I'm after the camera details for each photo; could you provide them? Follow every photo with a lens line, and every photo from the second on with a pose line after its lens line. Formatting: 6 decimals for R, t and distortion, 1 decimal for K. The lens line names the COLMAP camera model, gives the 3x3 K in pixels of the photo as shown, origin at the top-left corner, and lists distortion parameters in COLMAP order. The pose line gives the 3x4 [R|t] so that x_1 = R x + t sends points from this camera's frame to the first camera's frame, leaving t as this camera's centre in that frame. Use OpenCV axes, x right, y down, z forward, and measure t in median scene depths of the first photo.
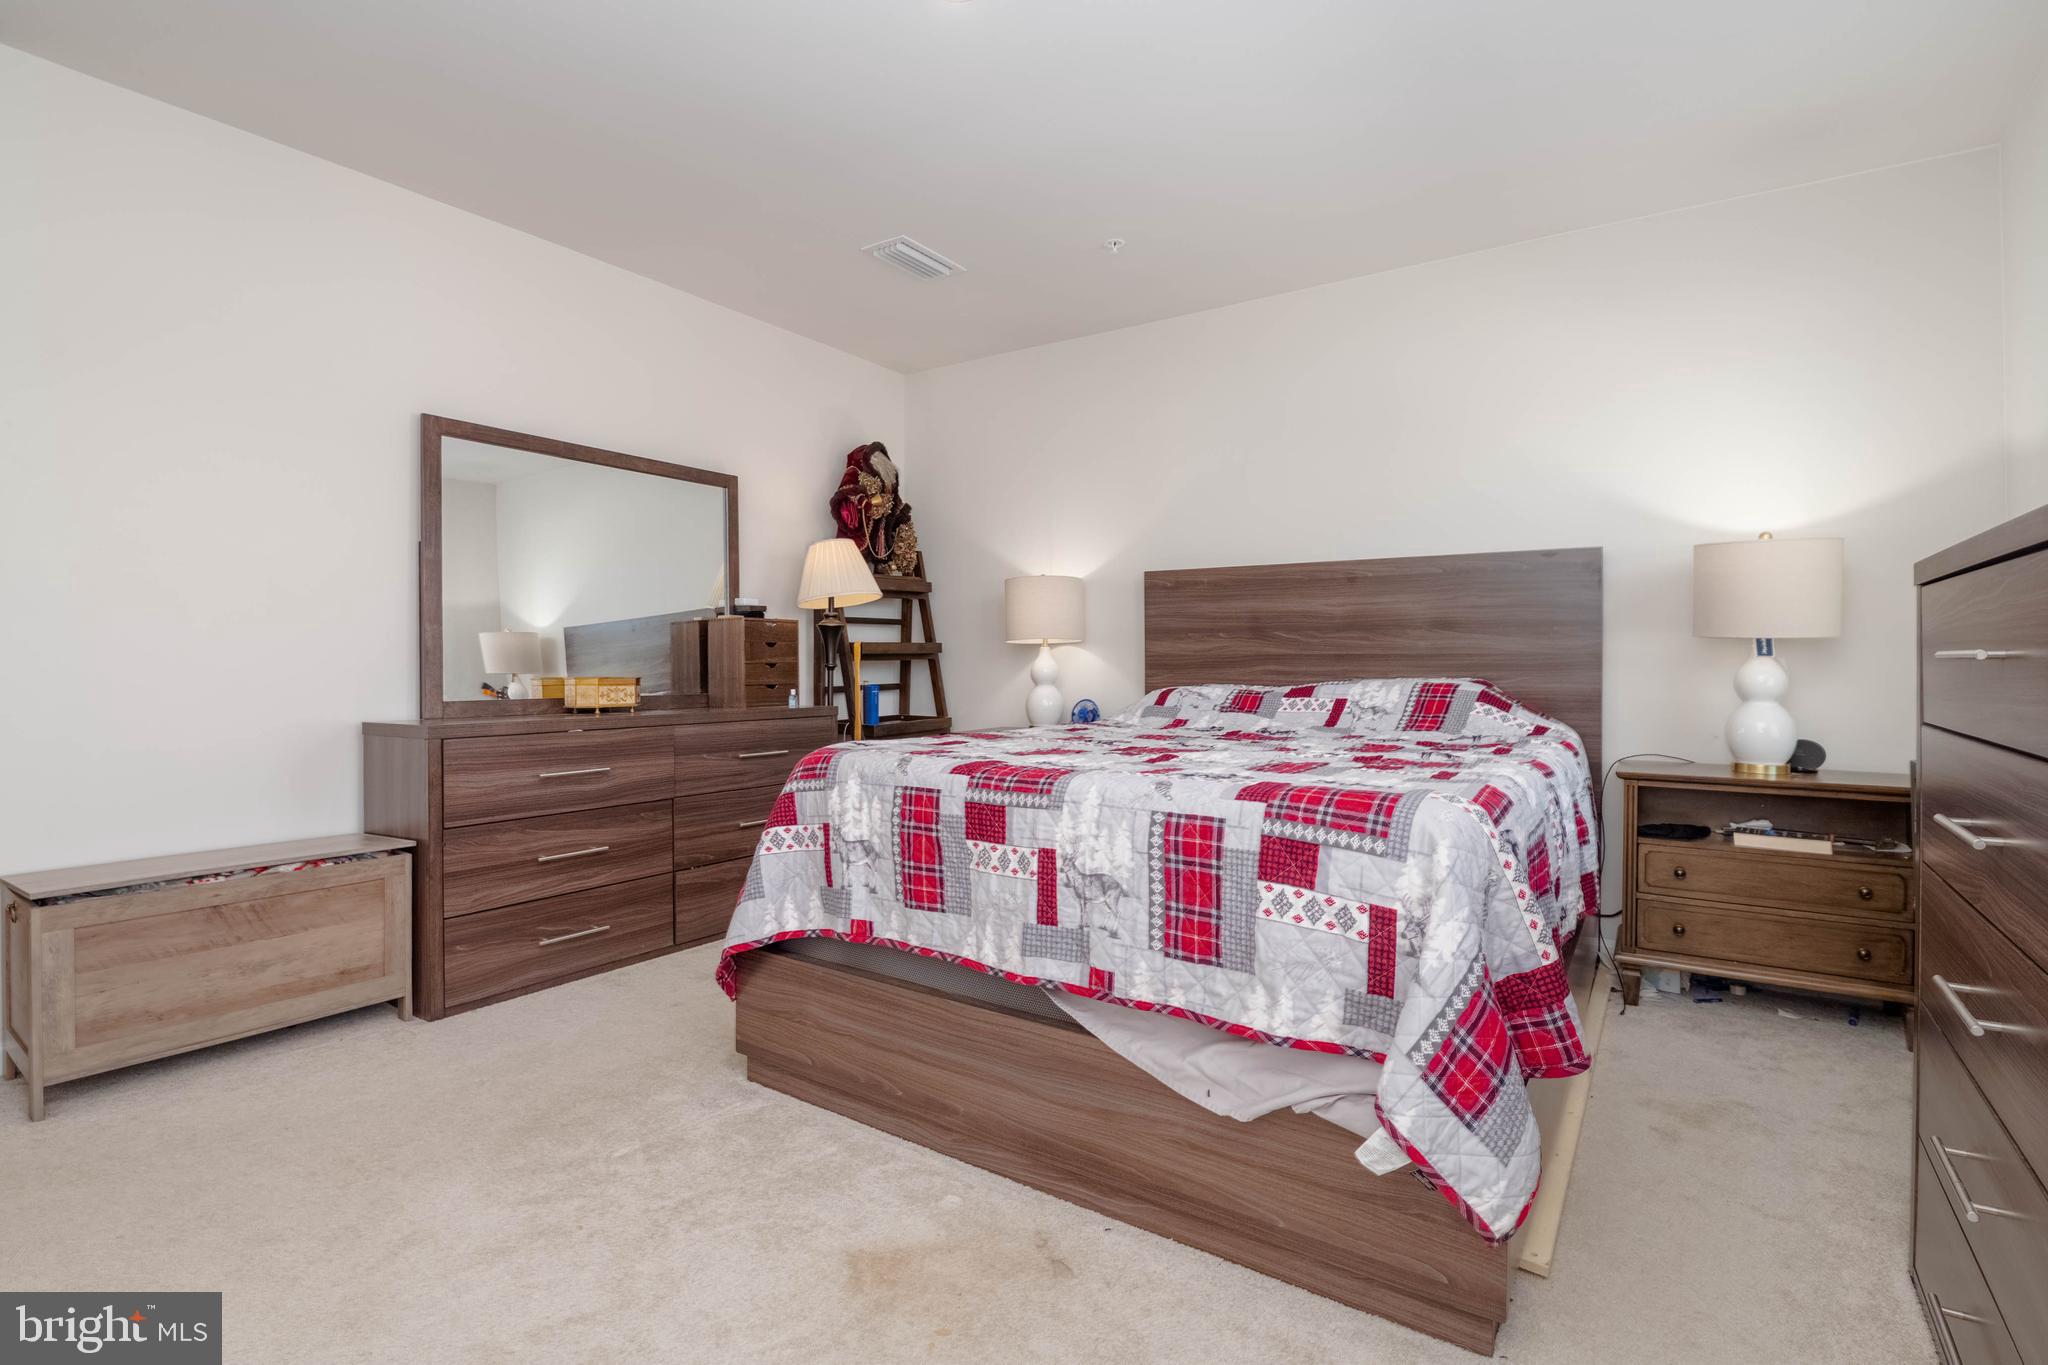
lens RADIAL K [[946.1, 0, 1034.2], [0, 946.1, 669.3], [0, 0, 1]] dist [-0.002406, -0.001508]
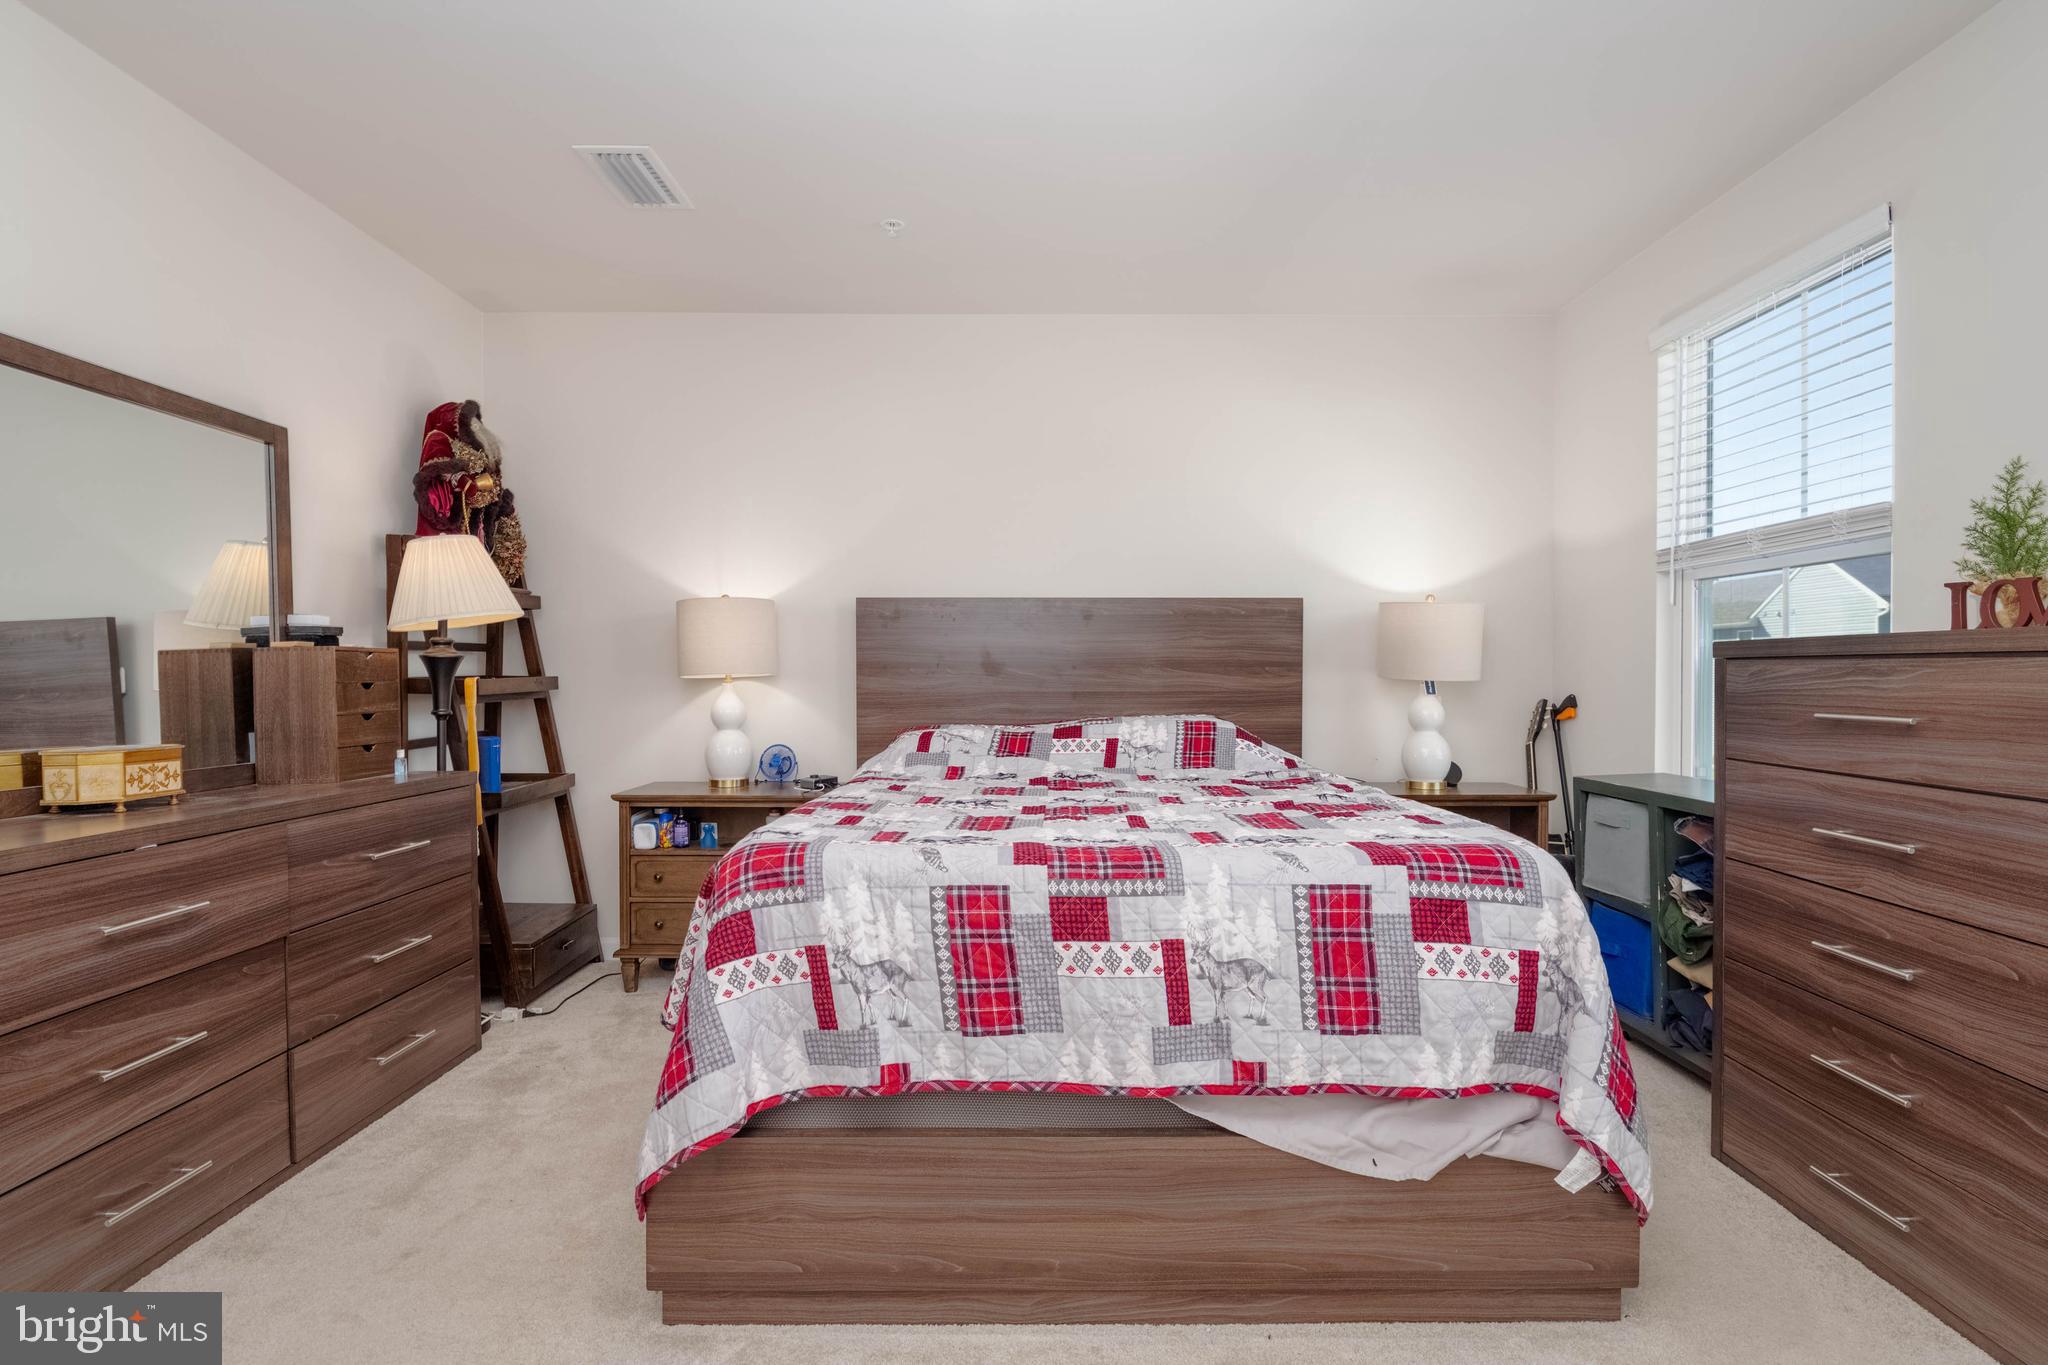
lens RADIAL K [[1018.5, 0, 1022.5], [0, 1018.5, 692.7], [0, 0, 1]] dist [0.001522, -0.004017]
pose [[0.828747, -0.013579, 0.559459, -0.500116], [0.008160, 0.999893, 0.012180, -0.043822], [-0.559564, -0.005529, 0.828769, 0.223592]]
